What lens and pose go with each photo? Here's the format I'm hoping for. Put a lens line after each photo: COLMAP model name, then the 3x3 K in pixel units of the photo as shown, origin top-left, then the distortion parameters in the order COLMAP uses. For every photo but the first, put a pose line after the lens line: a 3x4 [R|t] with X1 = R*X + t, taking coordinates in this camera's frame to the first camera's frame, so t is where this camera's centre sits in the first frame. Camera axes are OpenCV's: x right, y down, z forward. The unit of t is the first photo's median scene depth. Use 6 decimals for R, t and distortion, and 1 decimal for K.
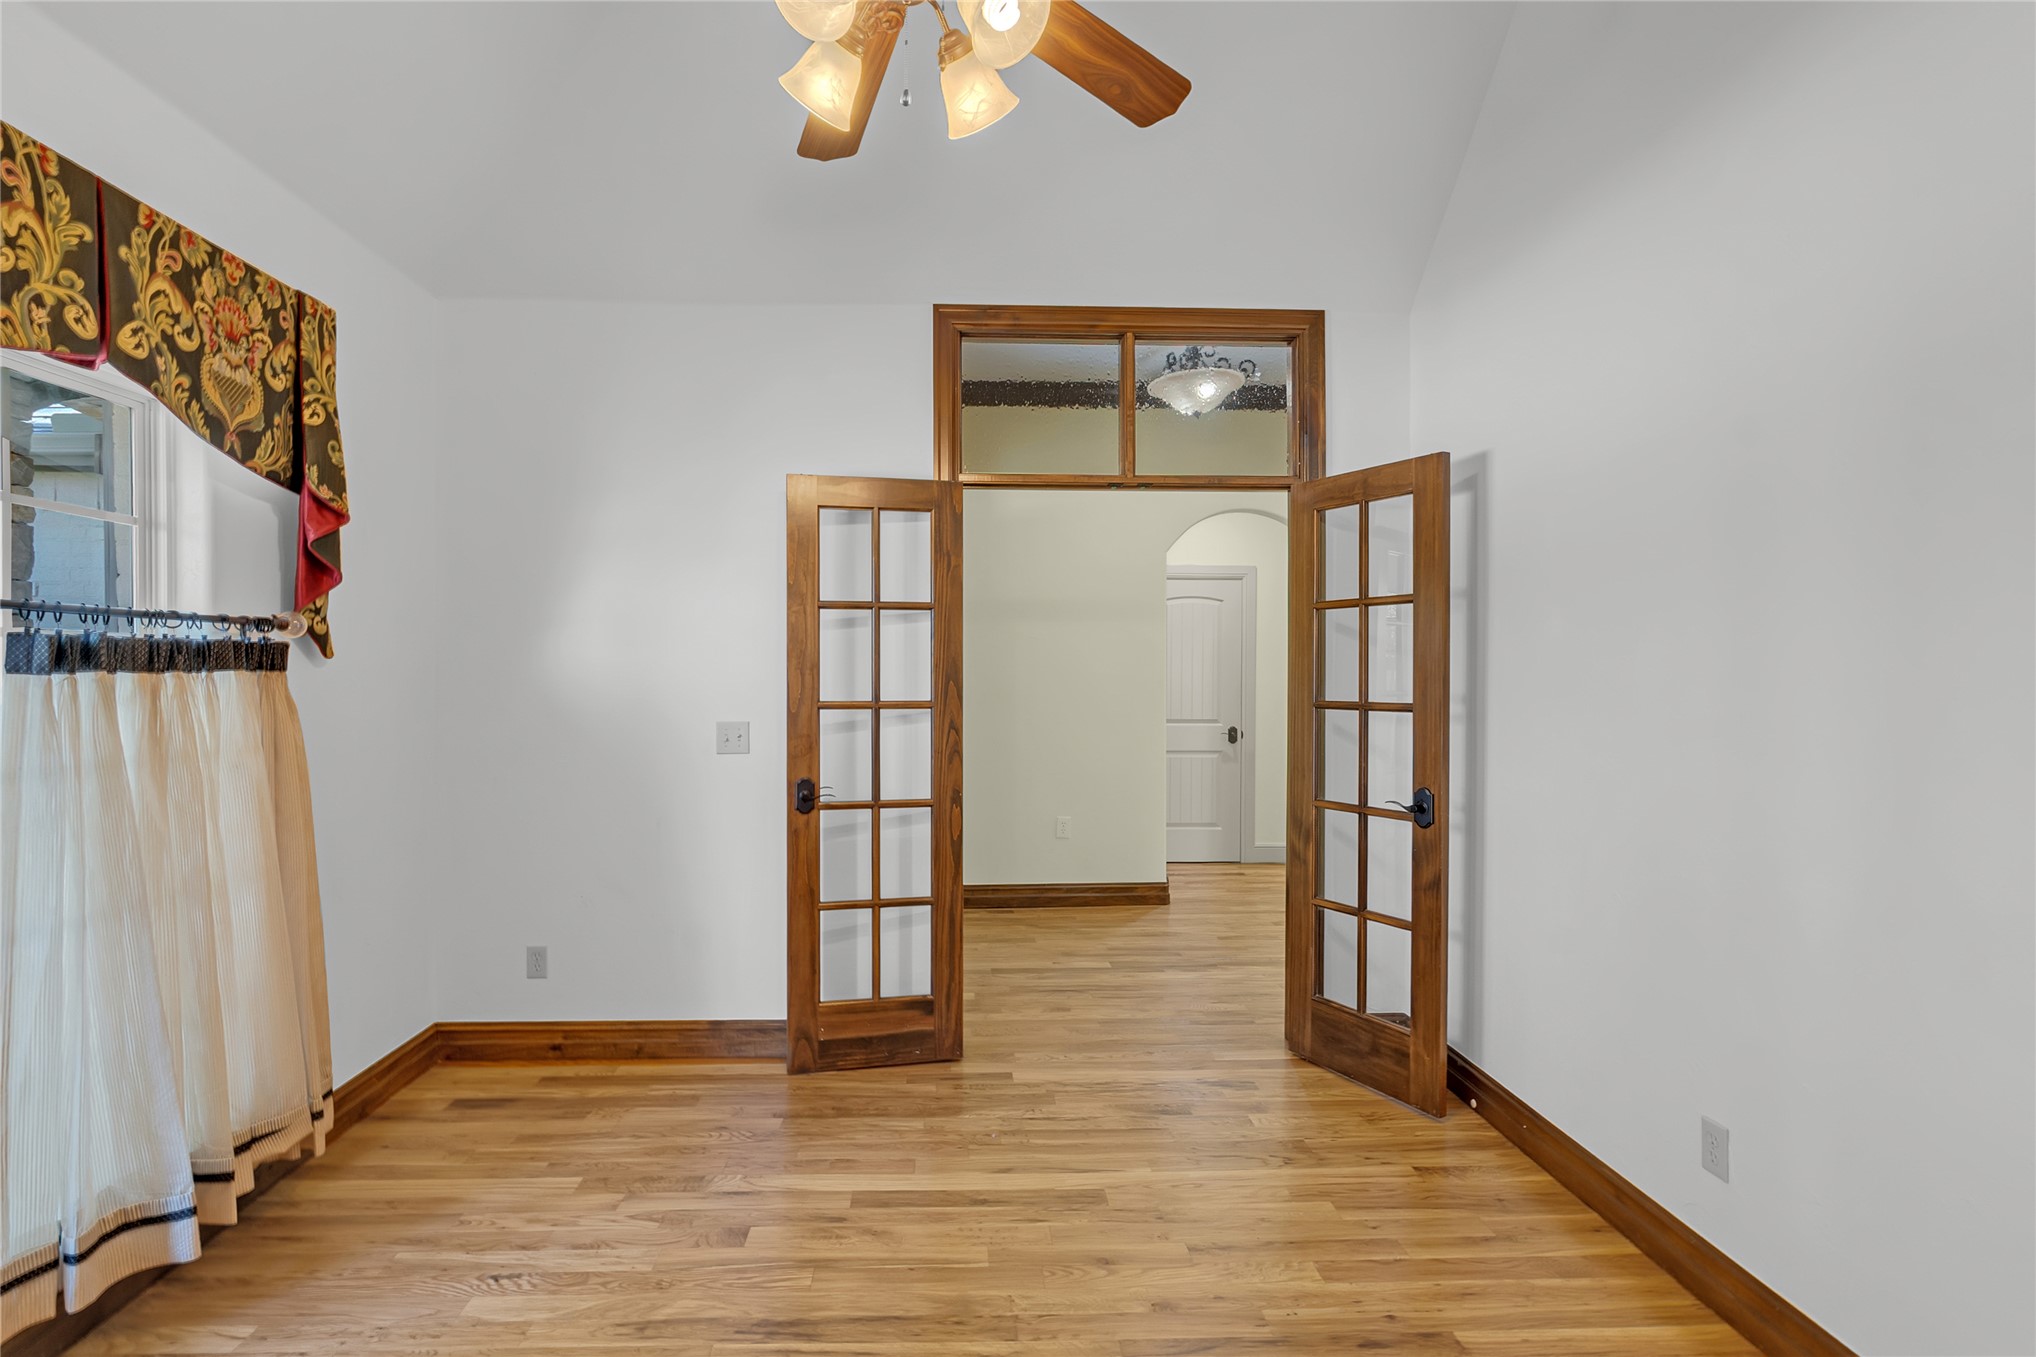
lens RADIAL K [[959.0, 0, 1023.2], [0, 959.0, 681.7], [0, 0, 1]] dist [-0.011192, -0.000674]
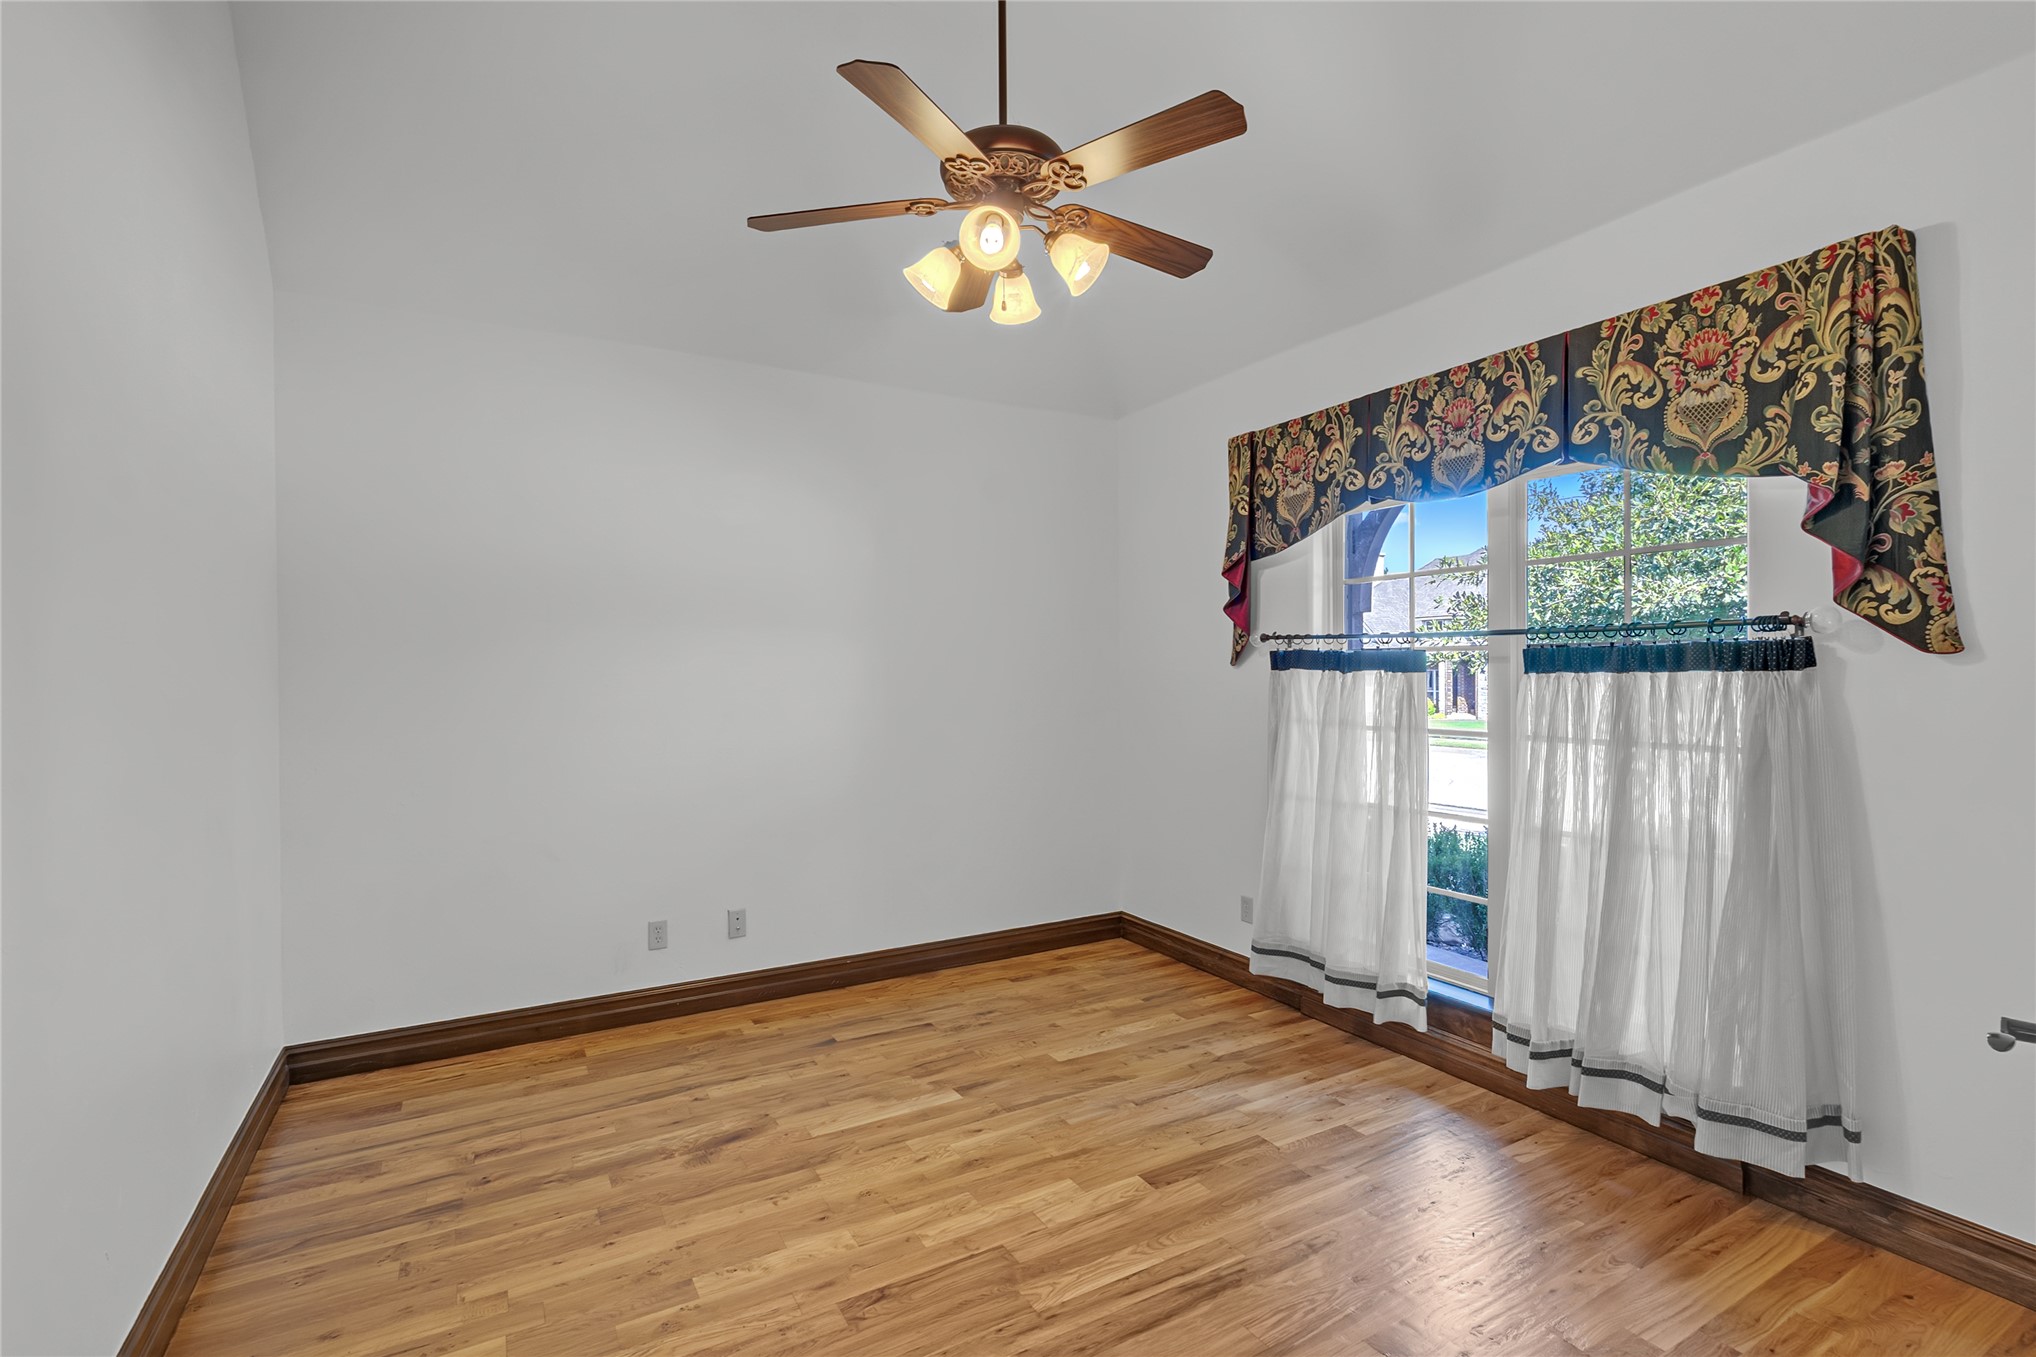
lens RADIAL K [[959.0, 0, 1023.2], [0, 959.0, 681.7], [0, 0, 1]] dist [-0.011192, -0.000674]
pose [[-0.905046, 0.008918, -0.425220, 0.355220], [0.000893, 0.999818, 0.019069, -0.020542], [0.425312, 0.016879, -0.904889, 1.708378]]
